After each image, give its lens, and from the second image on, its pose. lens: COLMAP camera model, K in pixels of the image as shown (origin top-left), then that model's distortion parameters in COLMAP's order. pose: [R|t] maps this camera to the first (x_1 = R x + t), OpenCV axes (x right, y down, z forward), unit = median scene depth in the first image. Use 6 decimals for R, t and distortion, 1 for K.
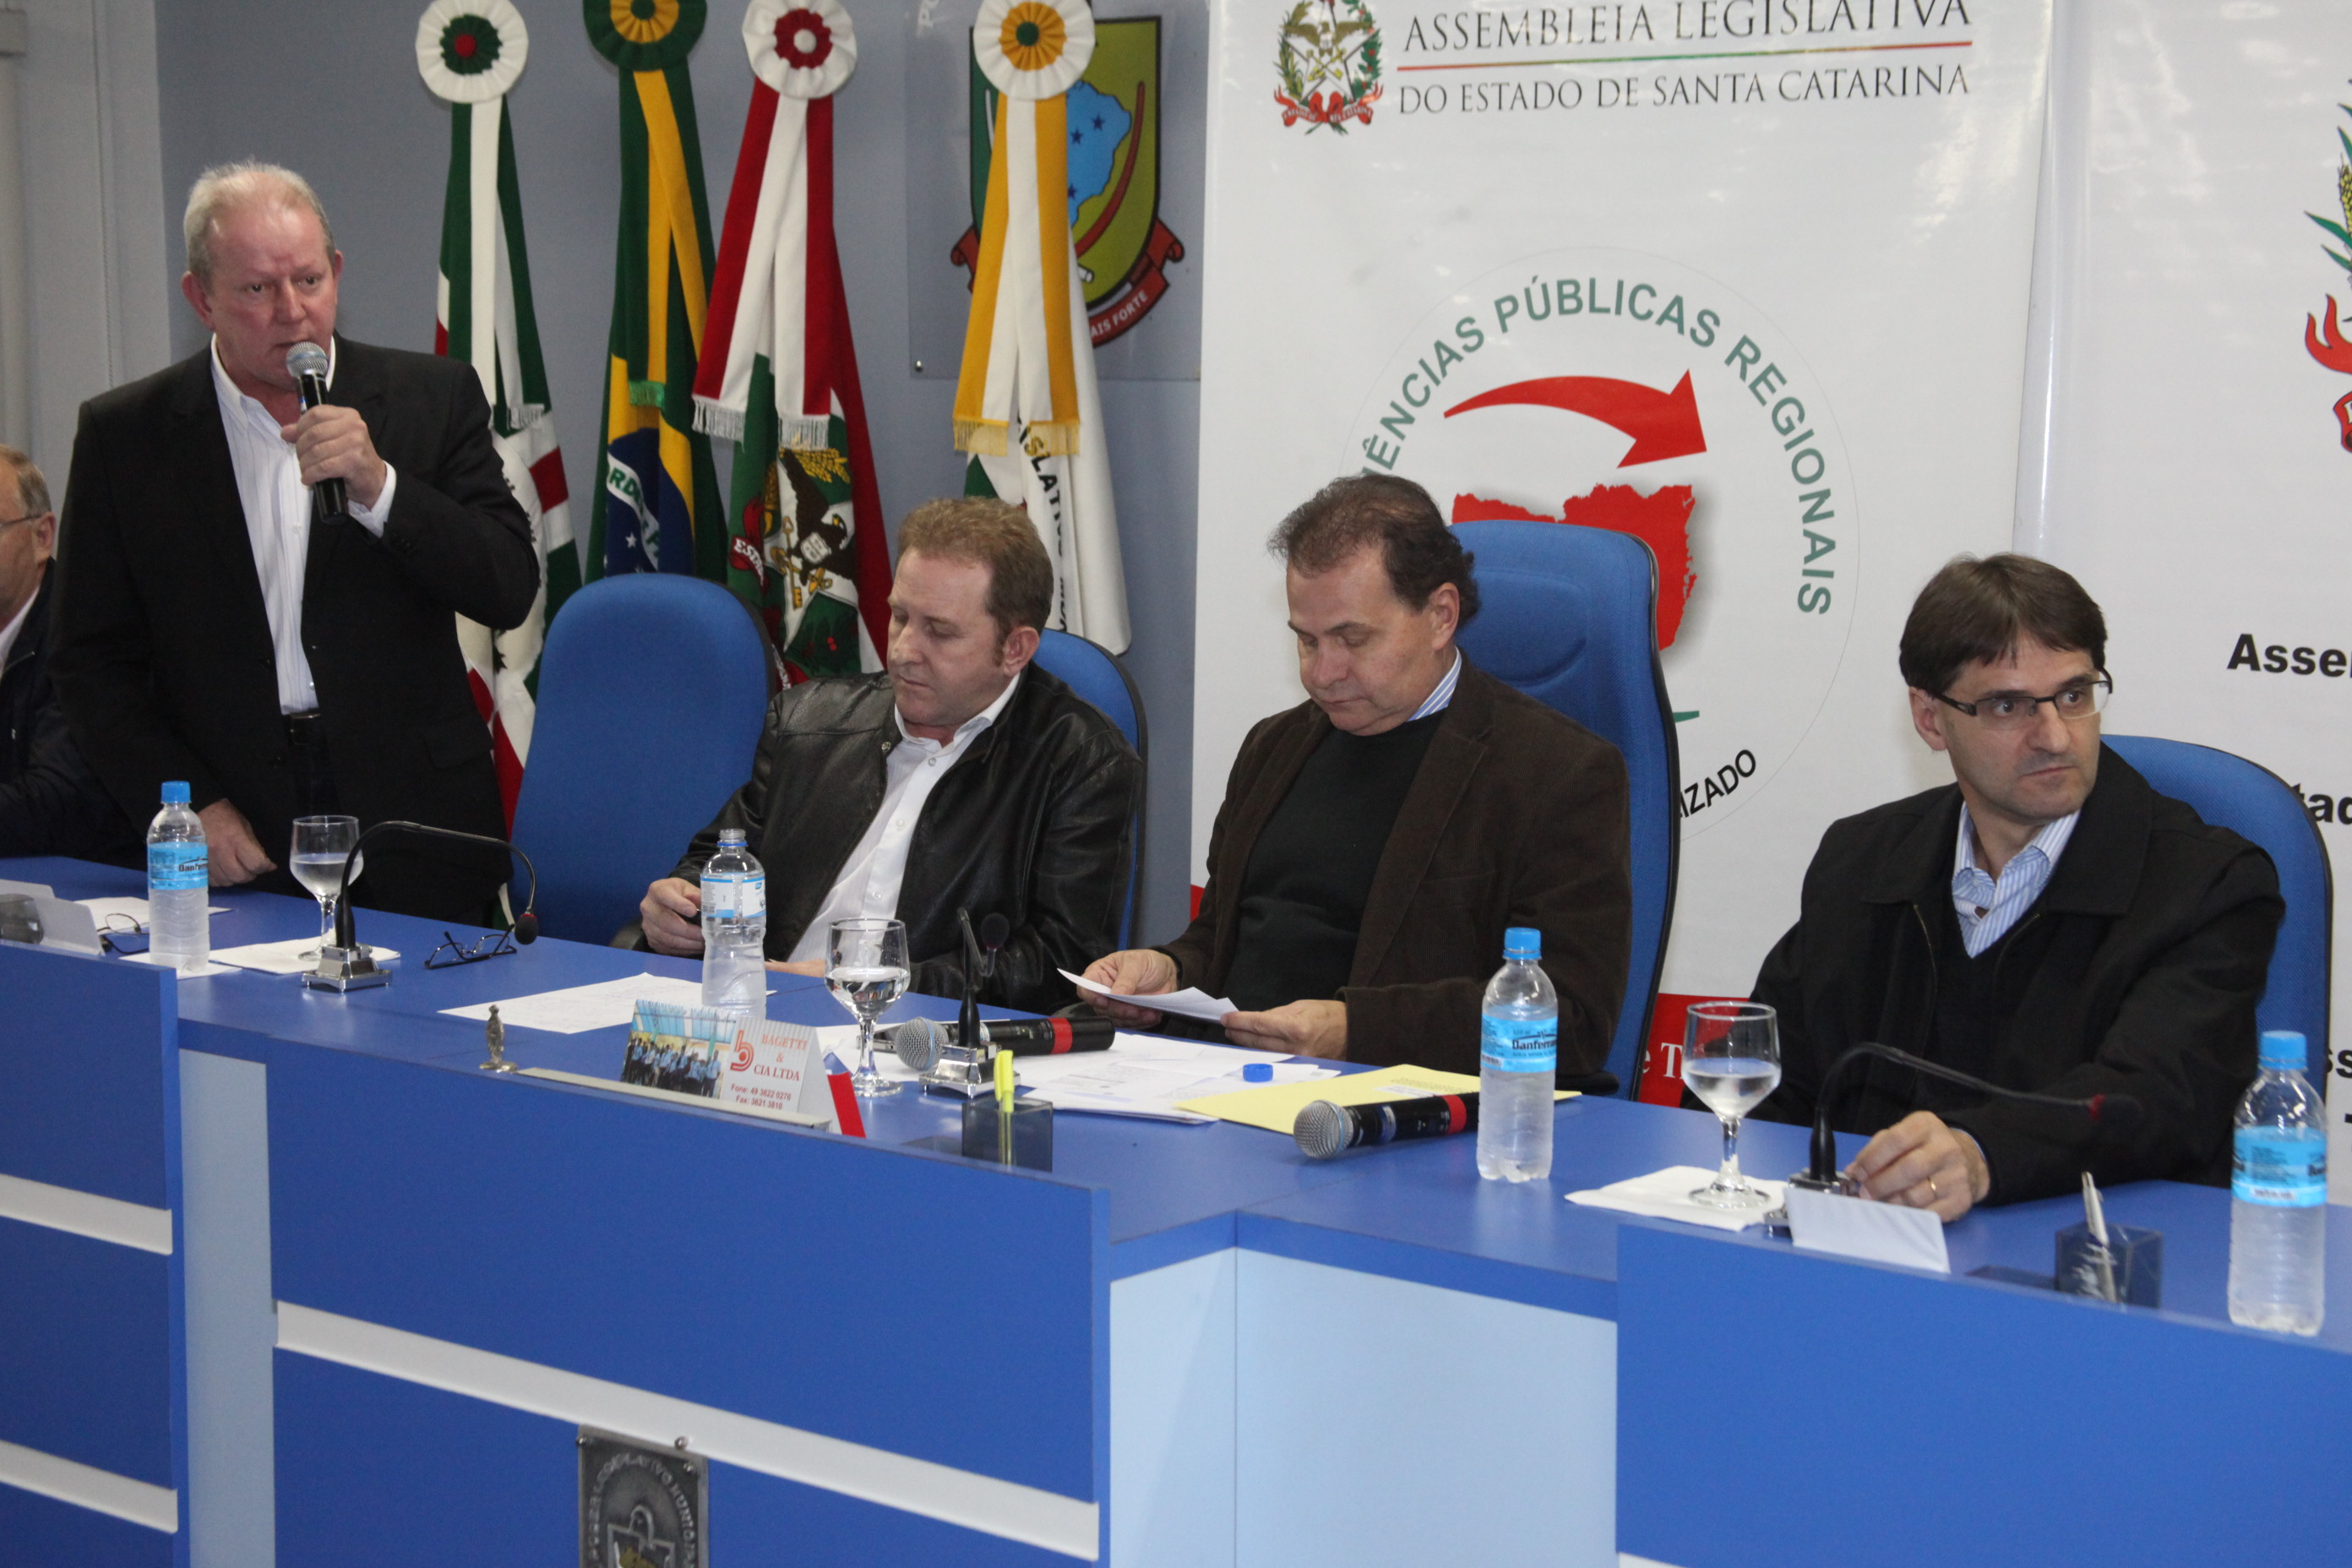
lens RADIAL K [[4054.2, 0, 1095.7], [0, 4054.2, 714.0], [0, 0, 1]] dist [0.196905, 0.670814]
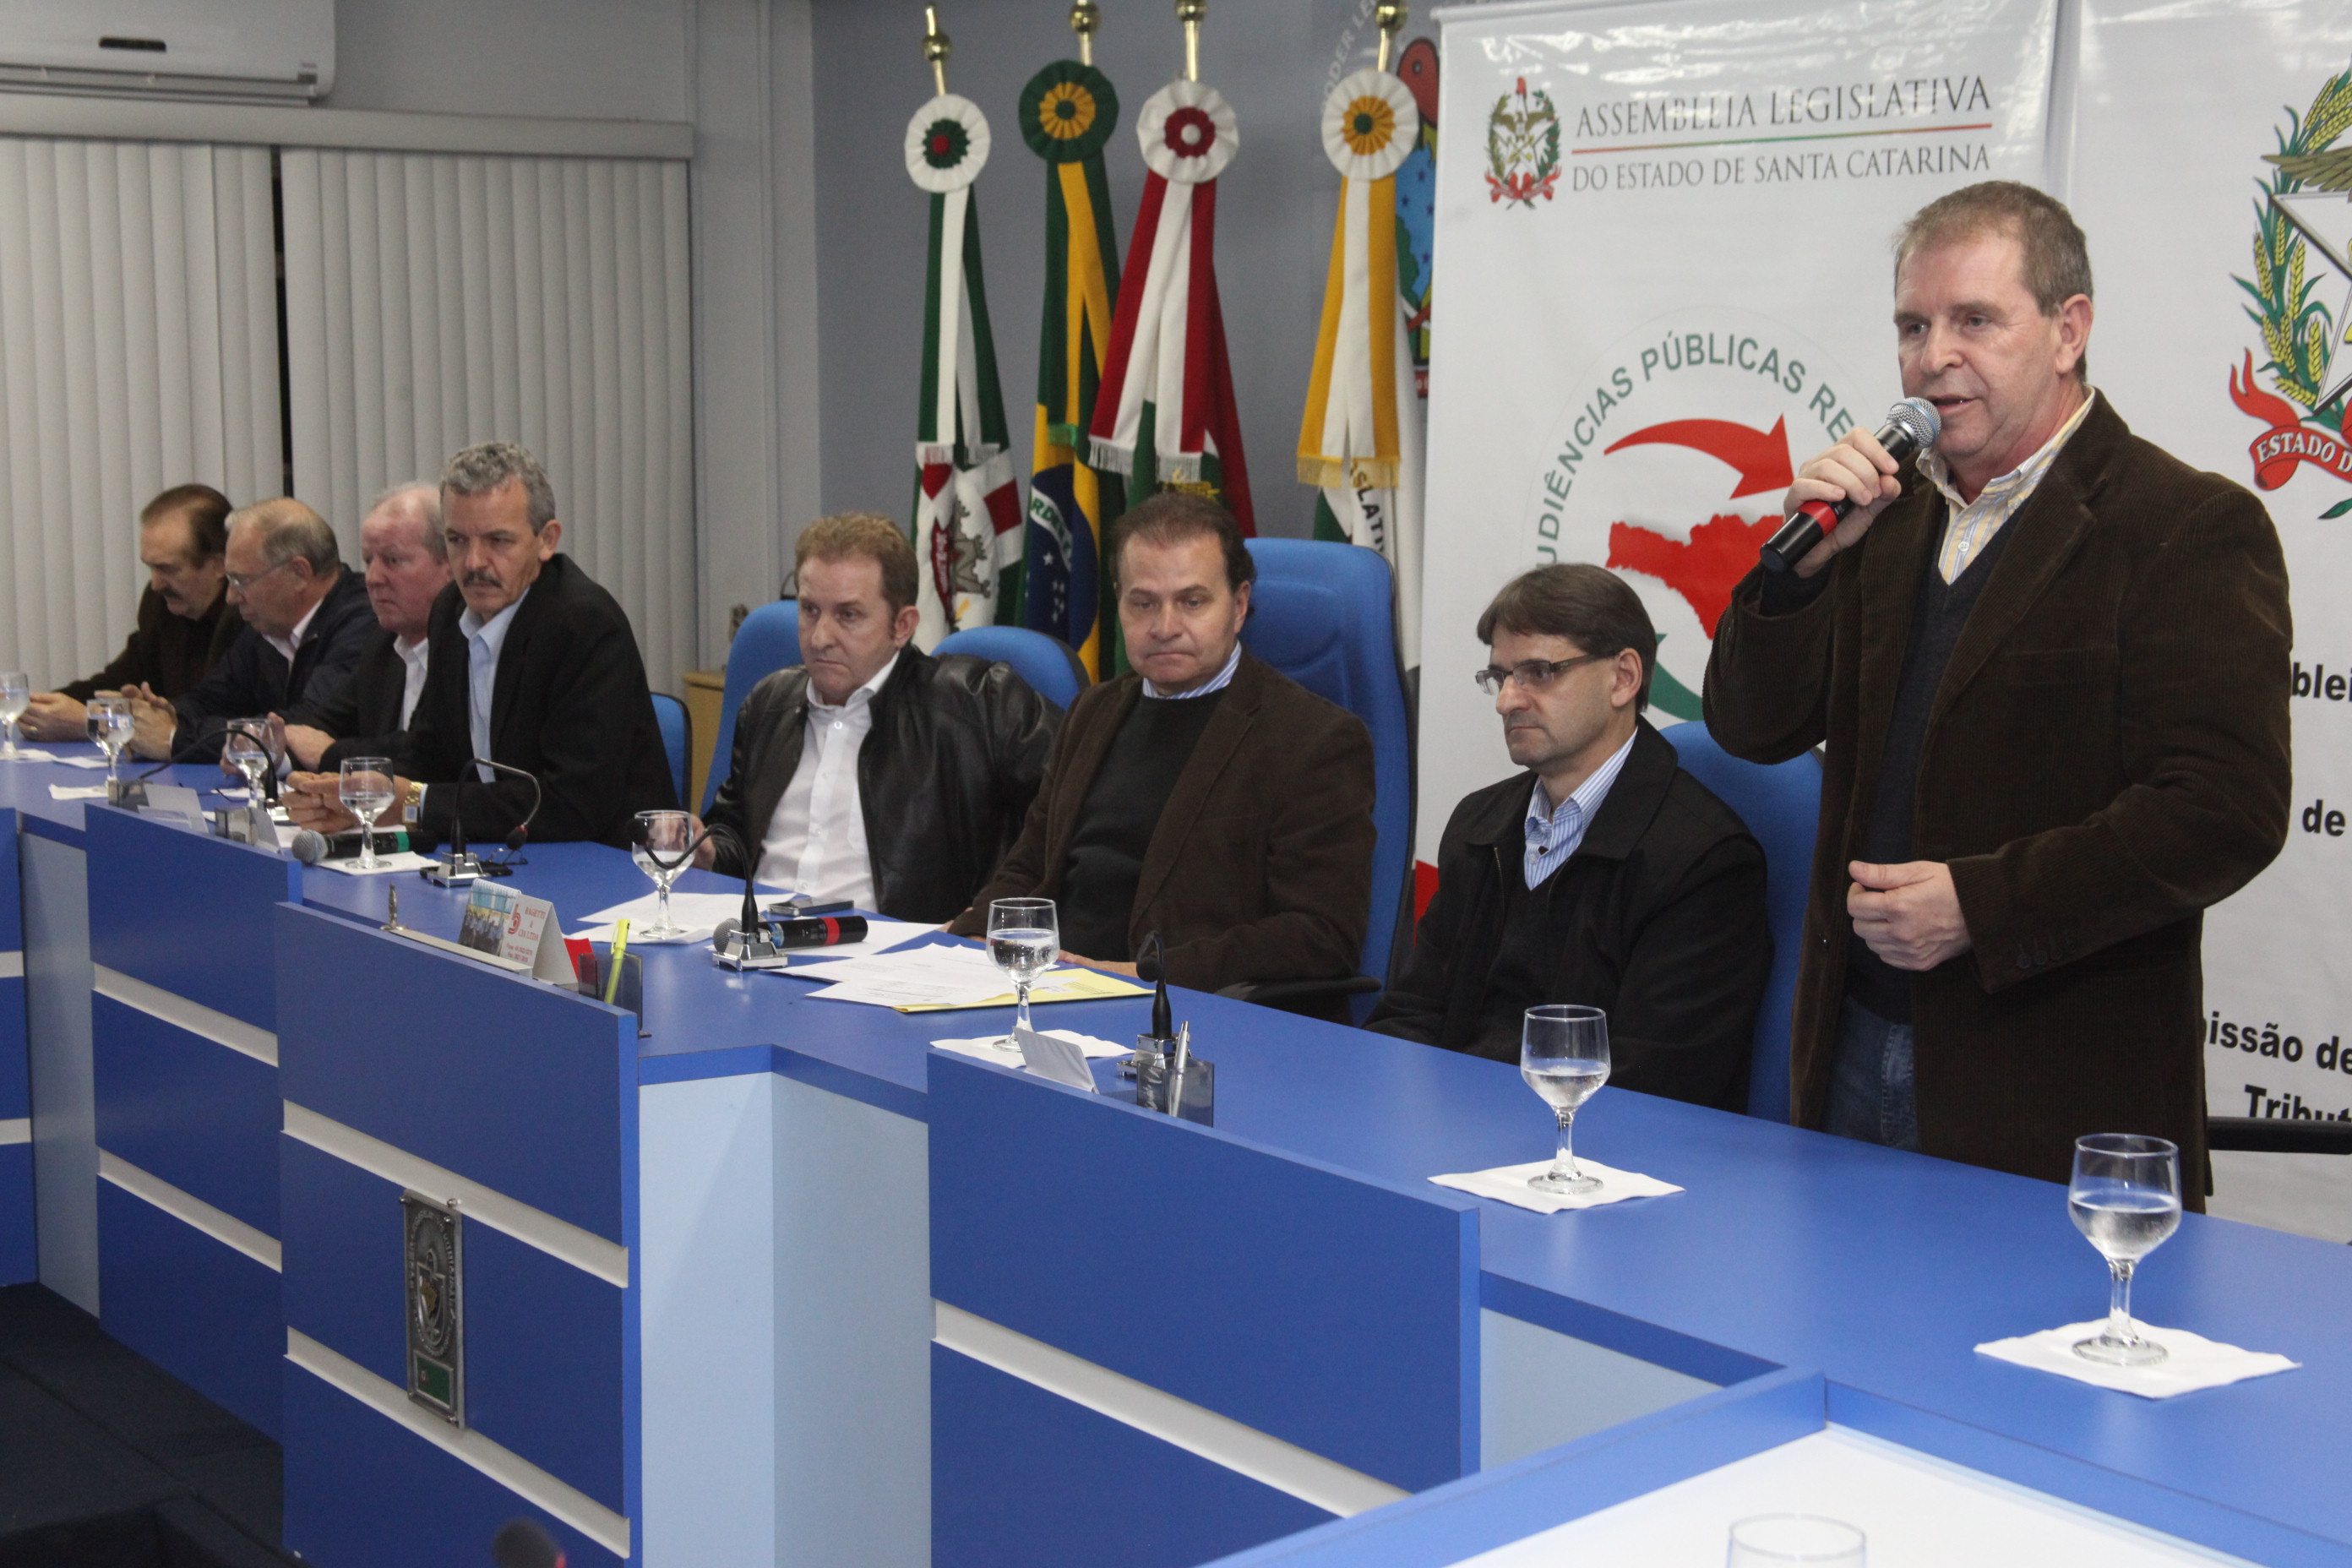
lens RADIAL K [[4054.2, 0, 1095.7], [0, 4054.2, 714.0], [0, 0, 1]] dist [0.196905, 0.670814]
pose [[0.950505, 0.023218, -0.309841, 0.304636], [-0.026447, 0.999631, -0.006225, 0.010916], [0.309582, 0.014111, 0.950768, -0.133353]]
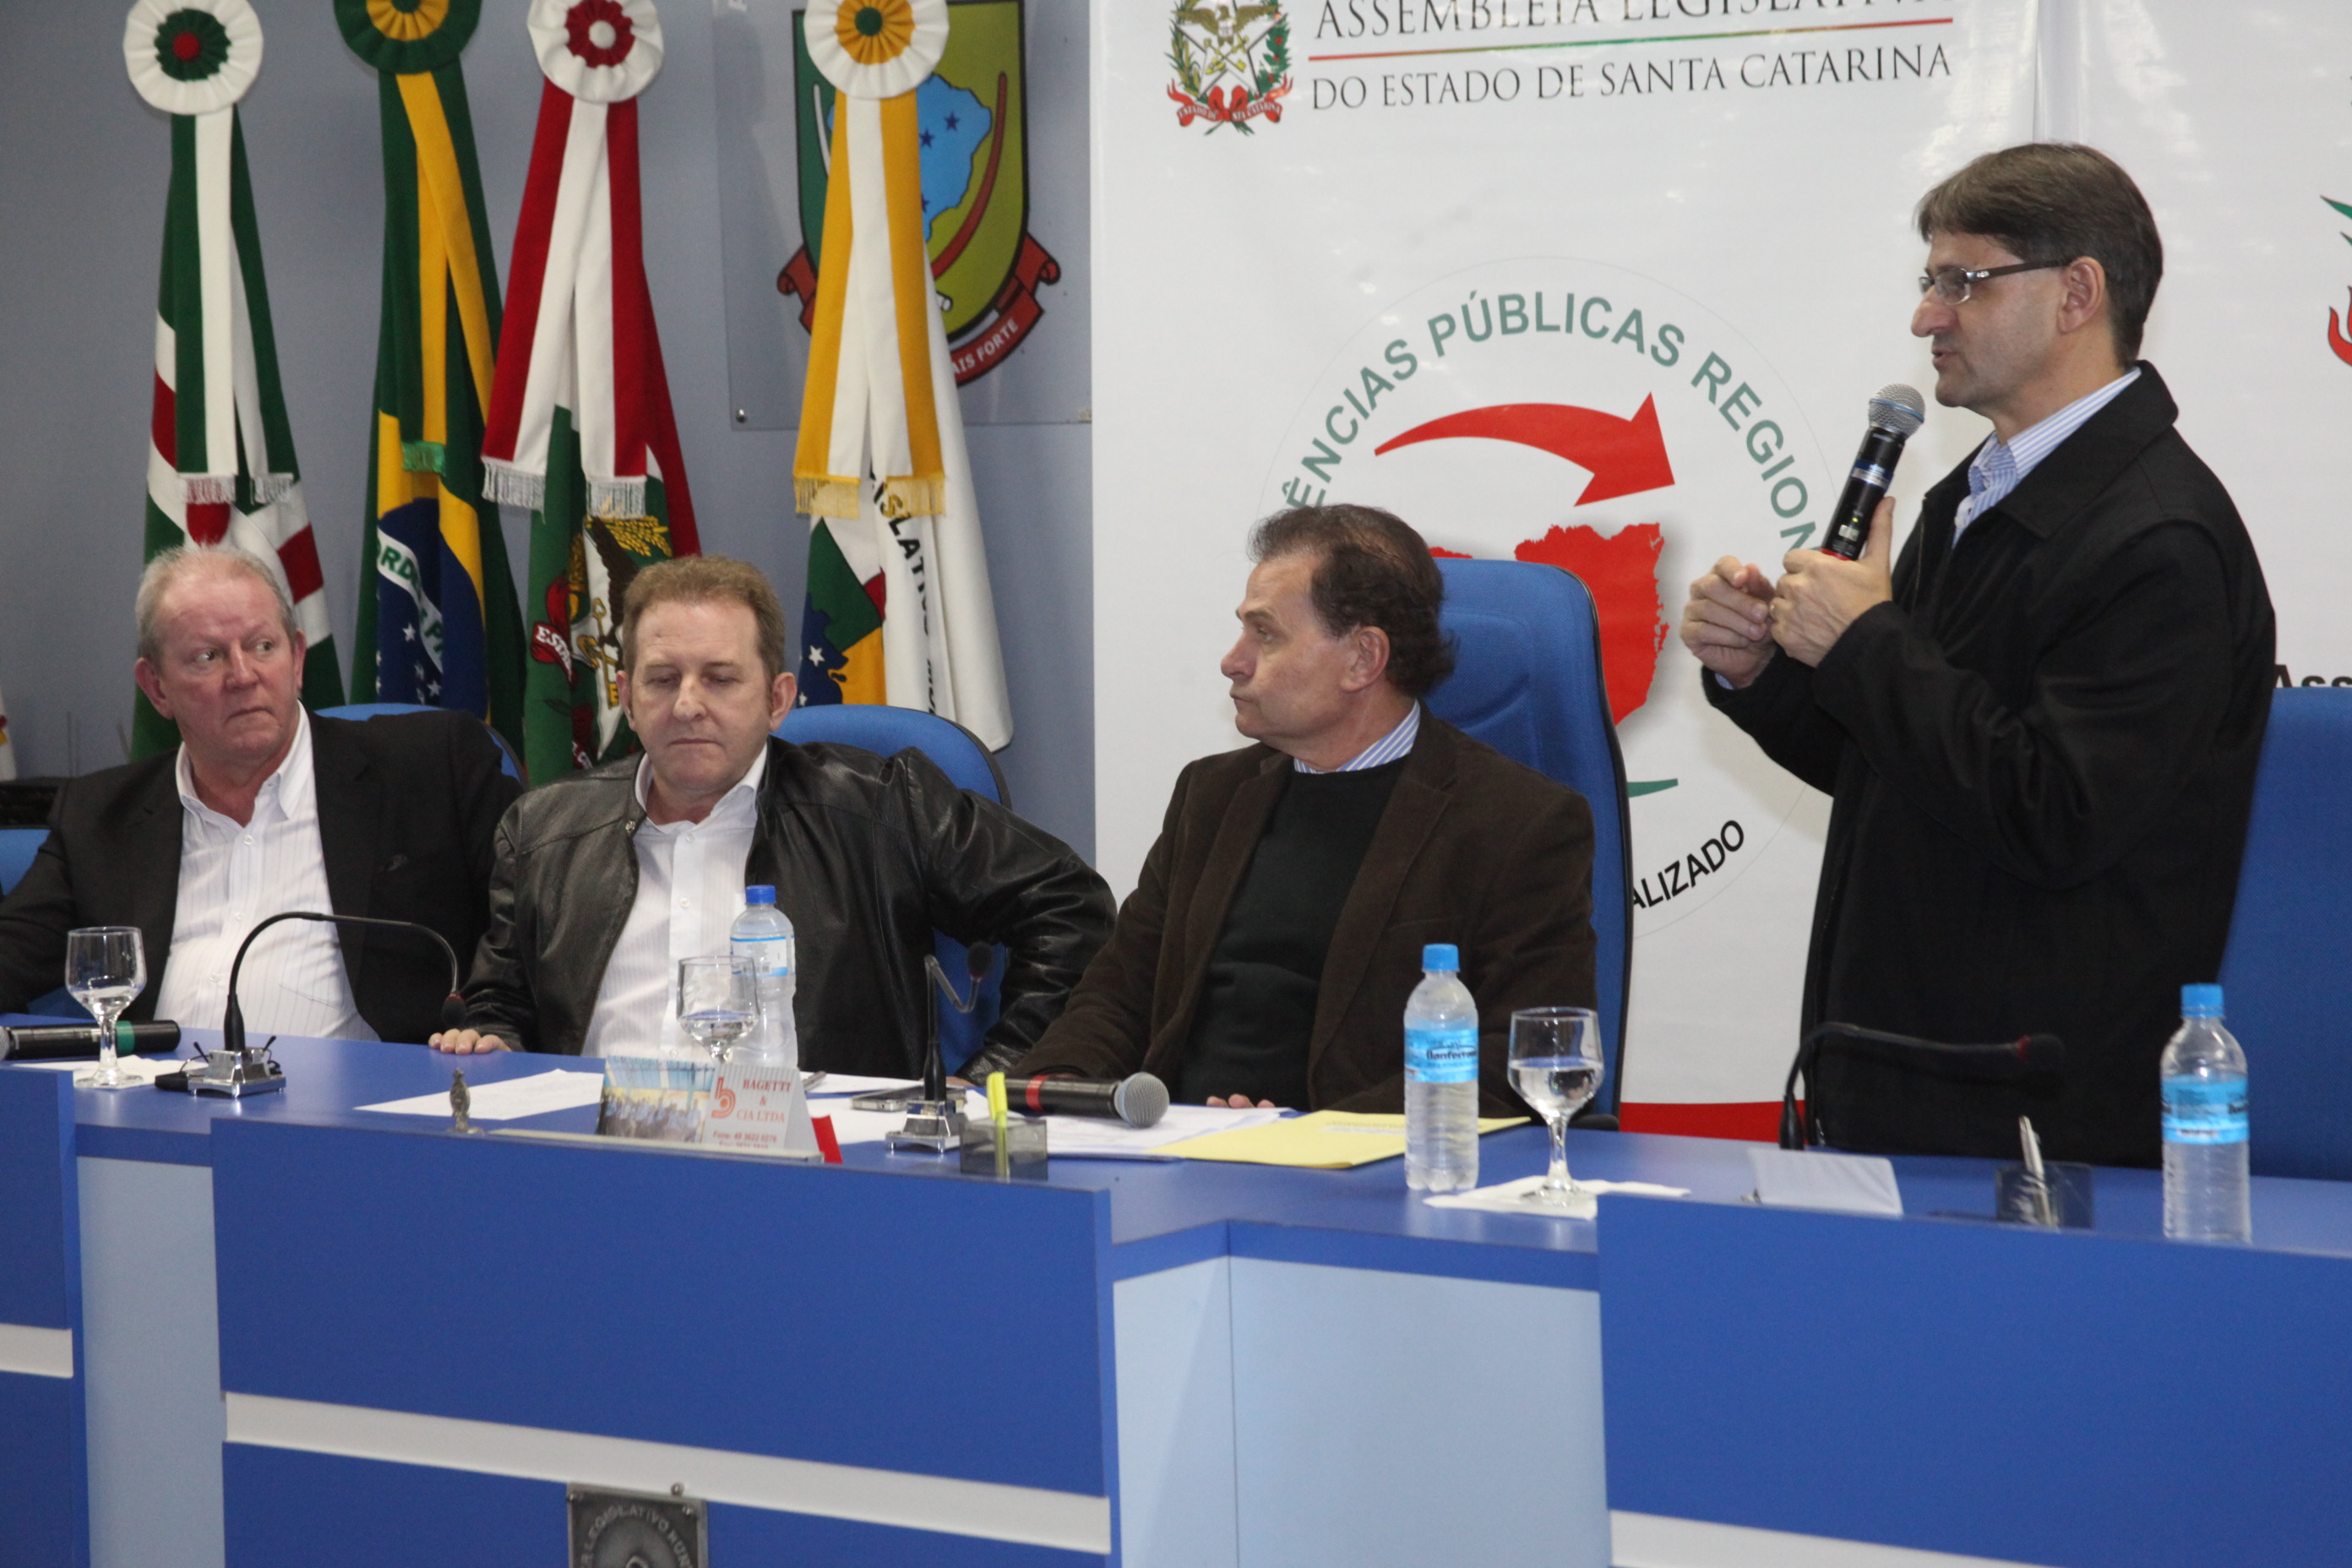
lens RADIAL K [[5984.8, 0, 1079.7], [0, 5984.8, 785.9], [0, 0, 1]] dist [0.507241, 1.085457]
pose [[0.998541, -0.032153, 0.043386, -0.035992], [0.033169, 0.999187, -0.022907, 0.025401], [-0.042614, 0.024312, 0.998796, -0.283784]]
